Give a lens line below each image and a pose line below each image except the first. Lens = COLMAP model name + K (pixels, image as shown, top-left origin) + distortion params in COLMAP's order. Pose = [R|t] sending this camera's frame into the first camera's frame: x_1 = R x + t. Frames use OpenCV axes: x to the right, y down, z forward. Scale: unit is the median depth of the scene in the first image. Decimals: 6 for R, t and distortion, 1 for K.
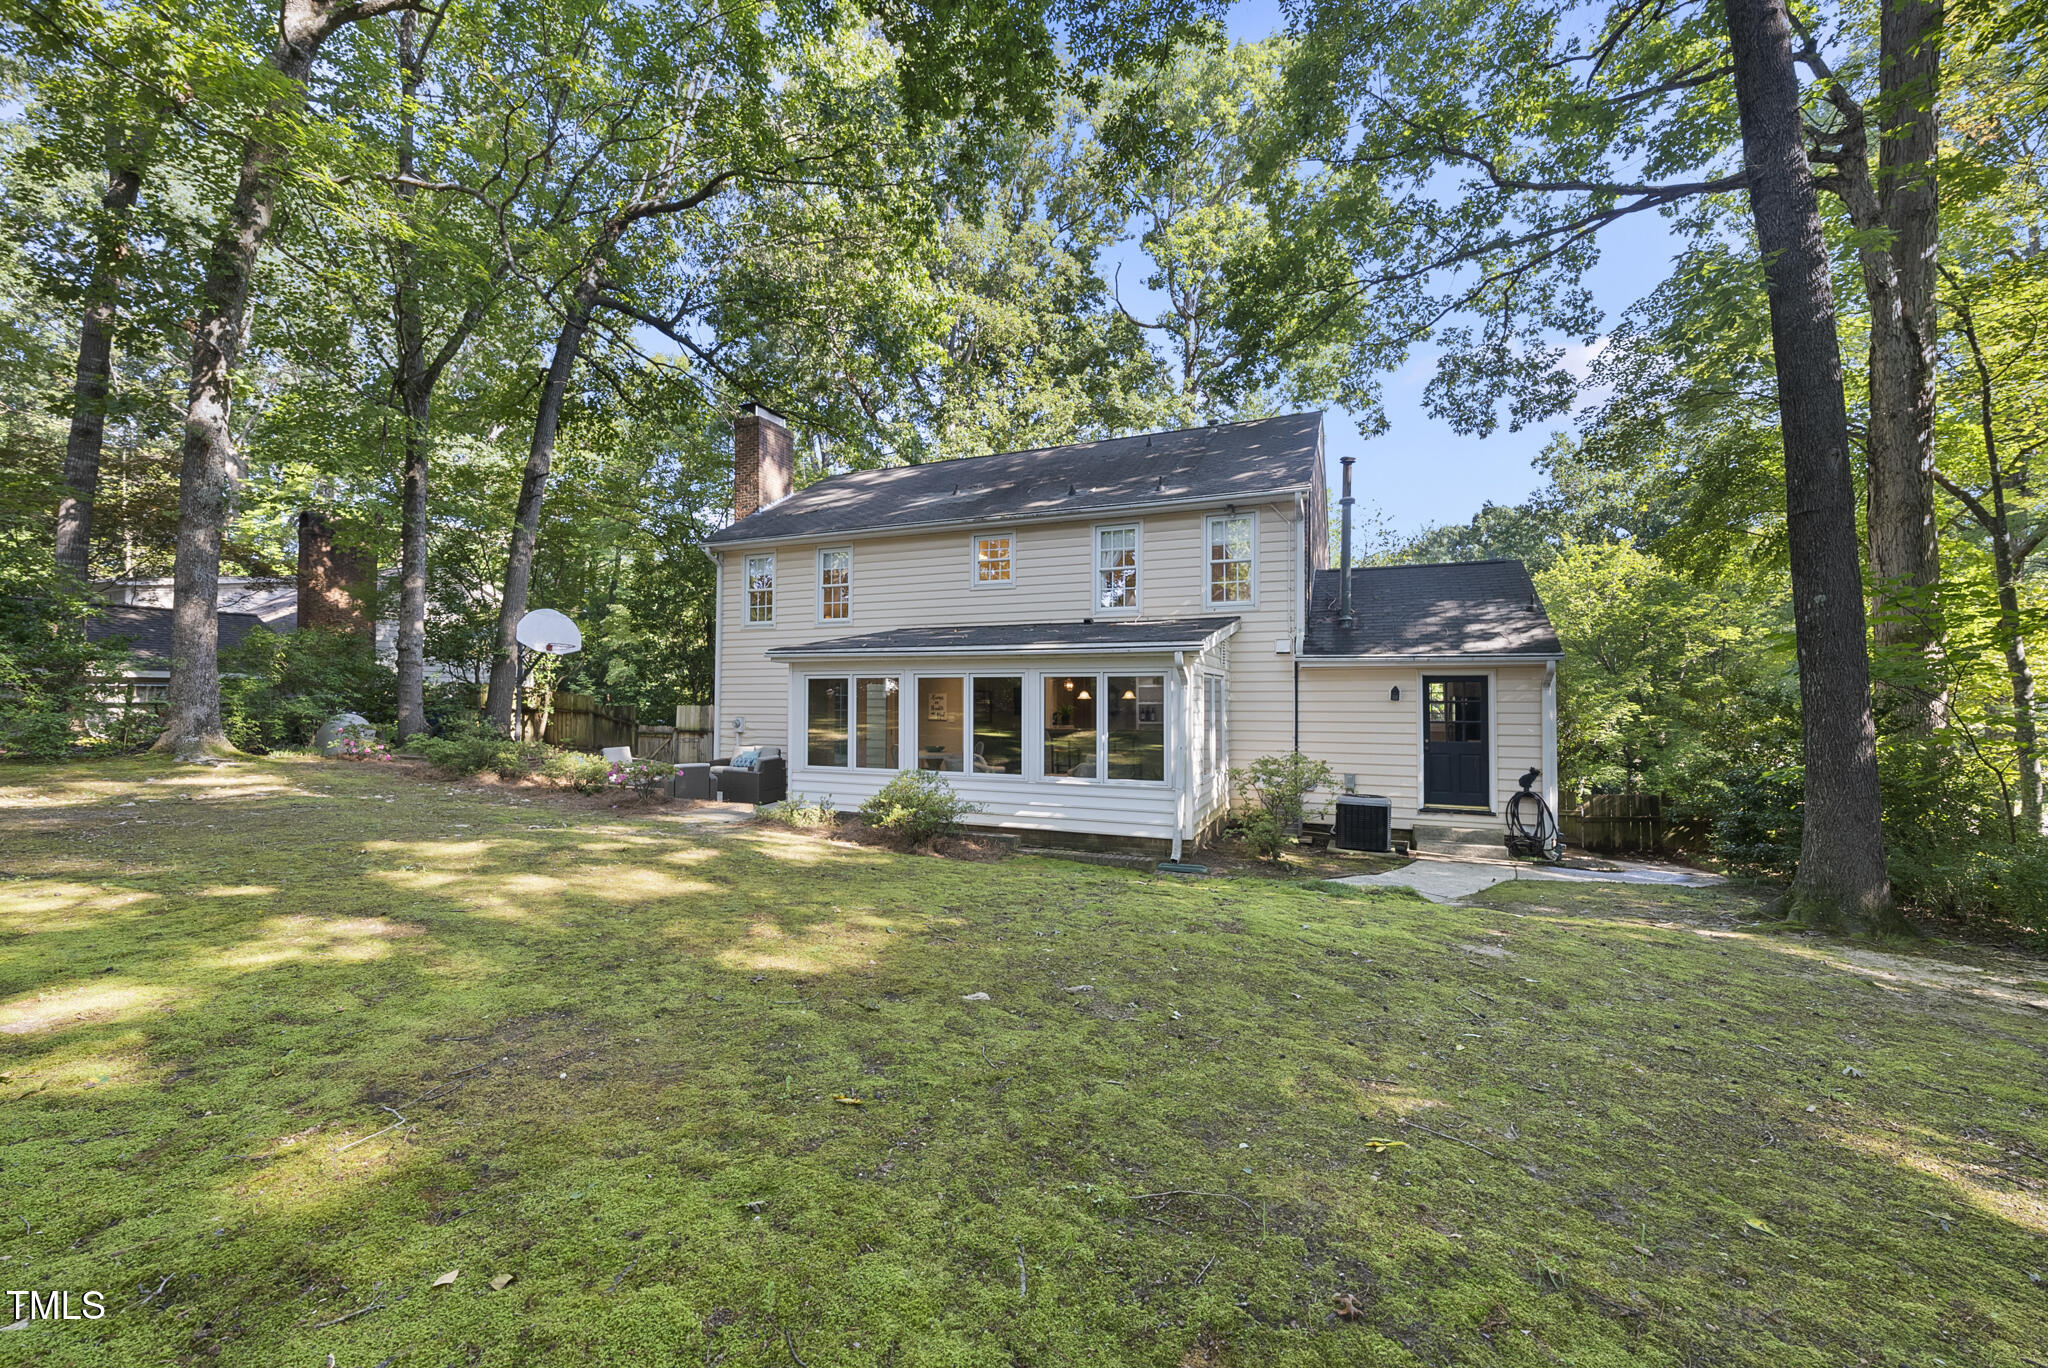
lens RADIAL K [[785.1, 0, 1037.4], [0, 785.1, 673.9], [0, 0, 1]] dist [-0.002414, 0.000013]
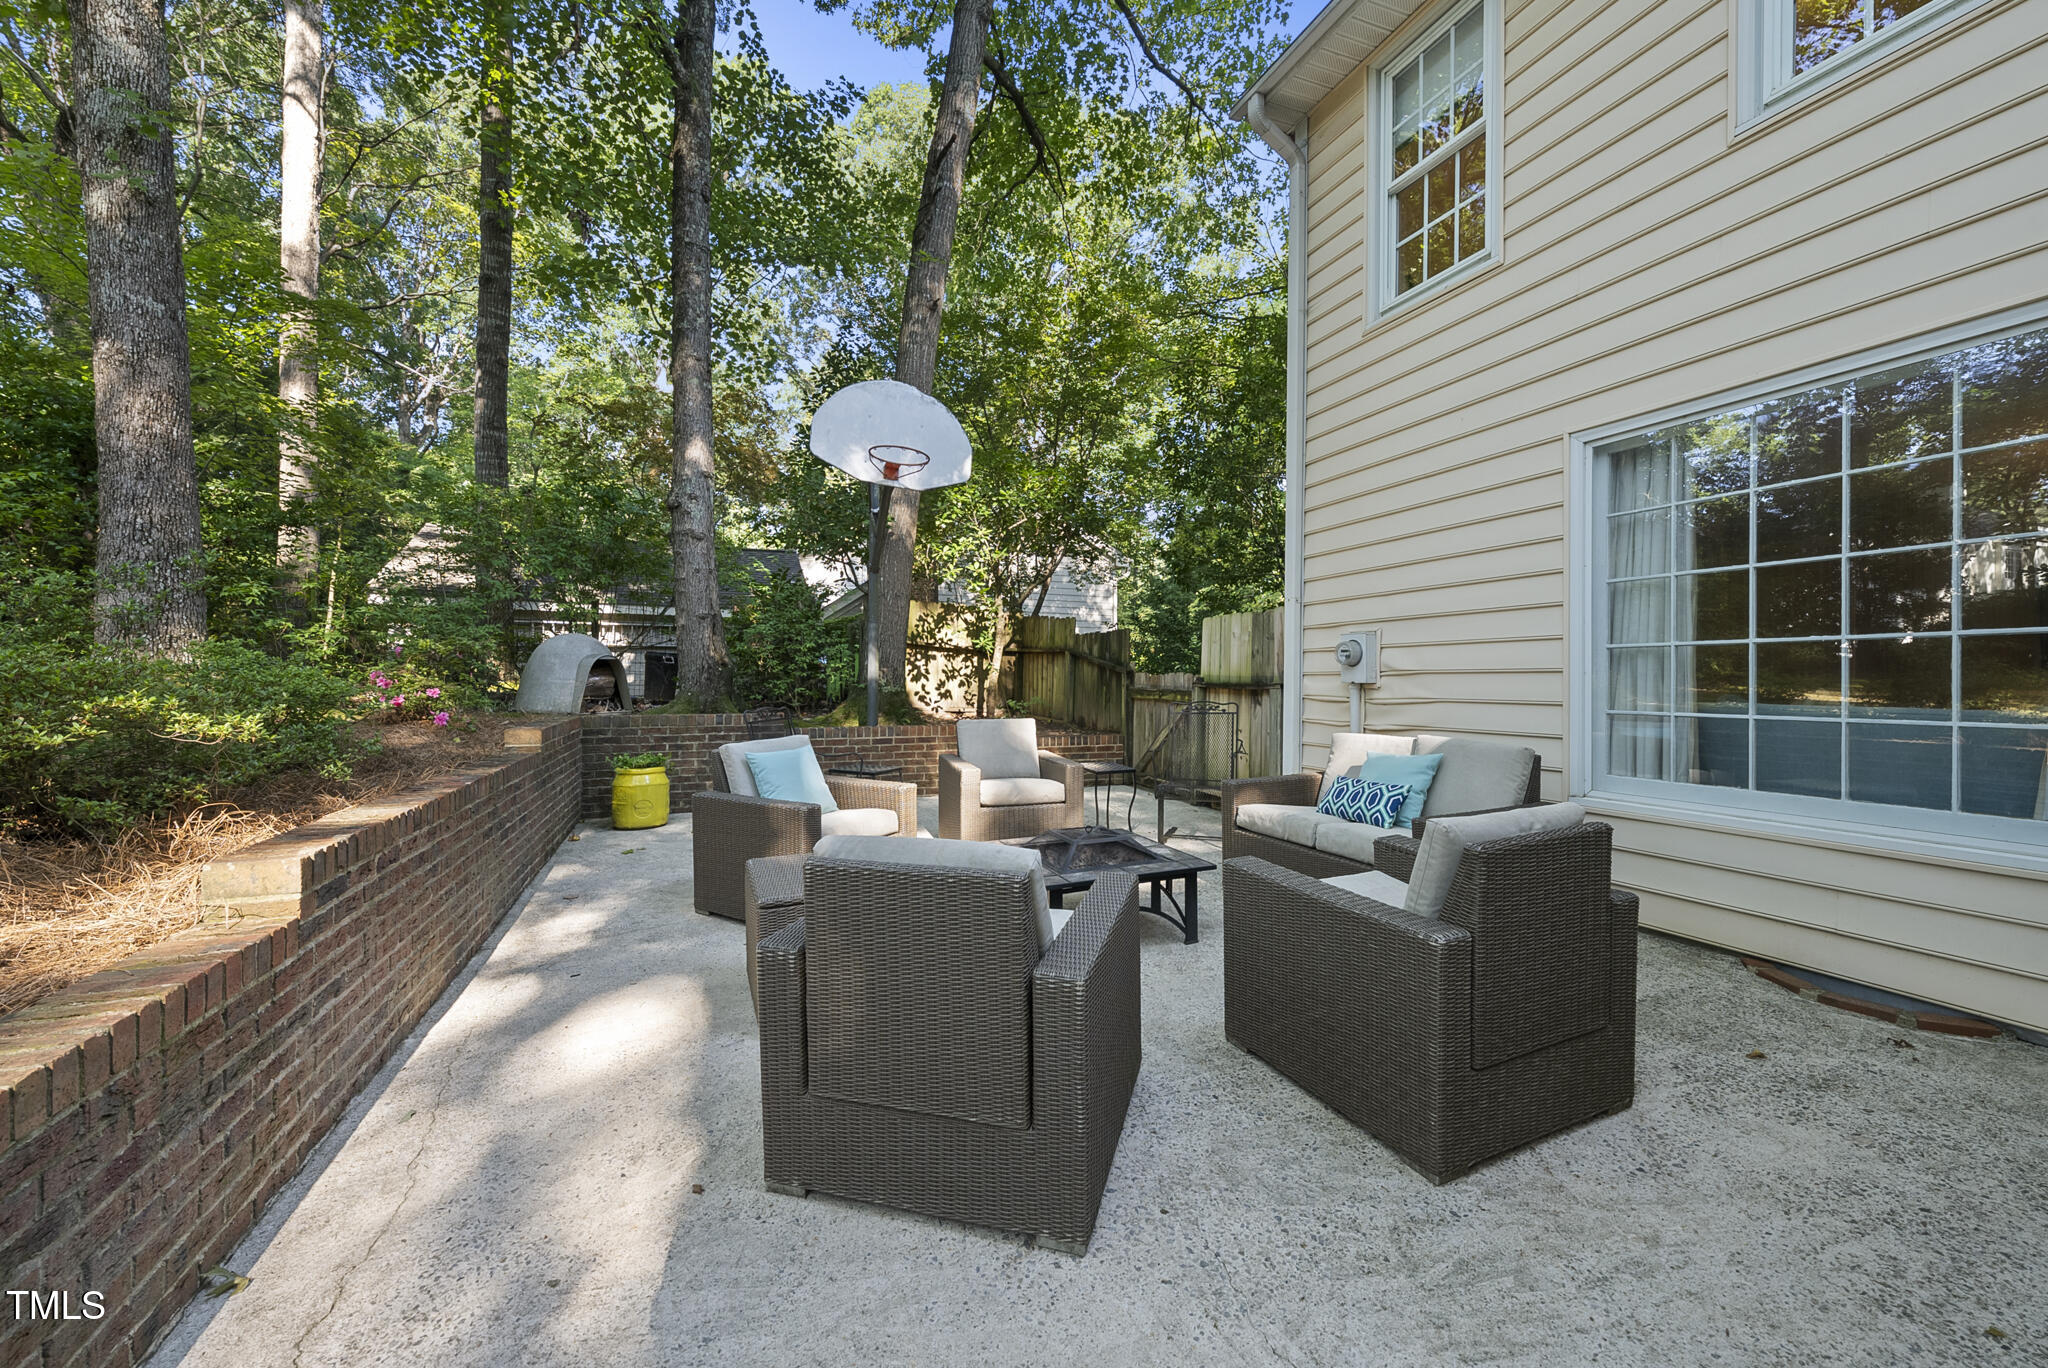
lens RADIAL K [[785.1, 0, 1036.3], [0, 785.1, 681.9], [0, 0, 1]] dist [-0.002414, 0.000013]
pose [[0.706552, -0.000467, -0.707661, -0.299246], [0.023027, 0.999485, 0.022331, 0.073262], [0.707287, -0.032073, 0.706199, 0.816119]]
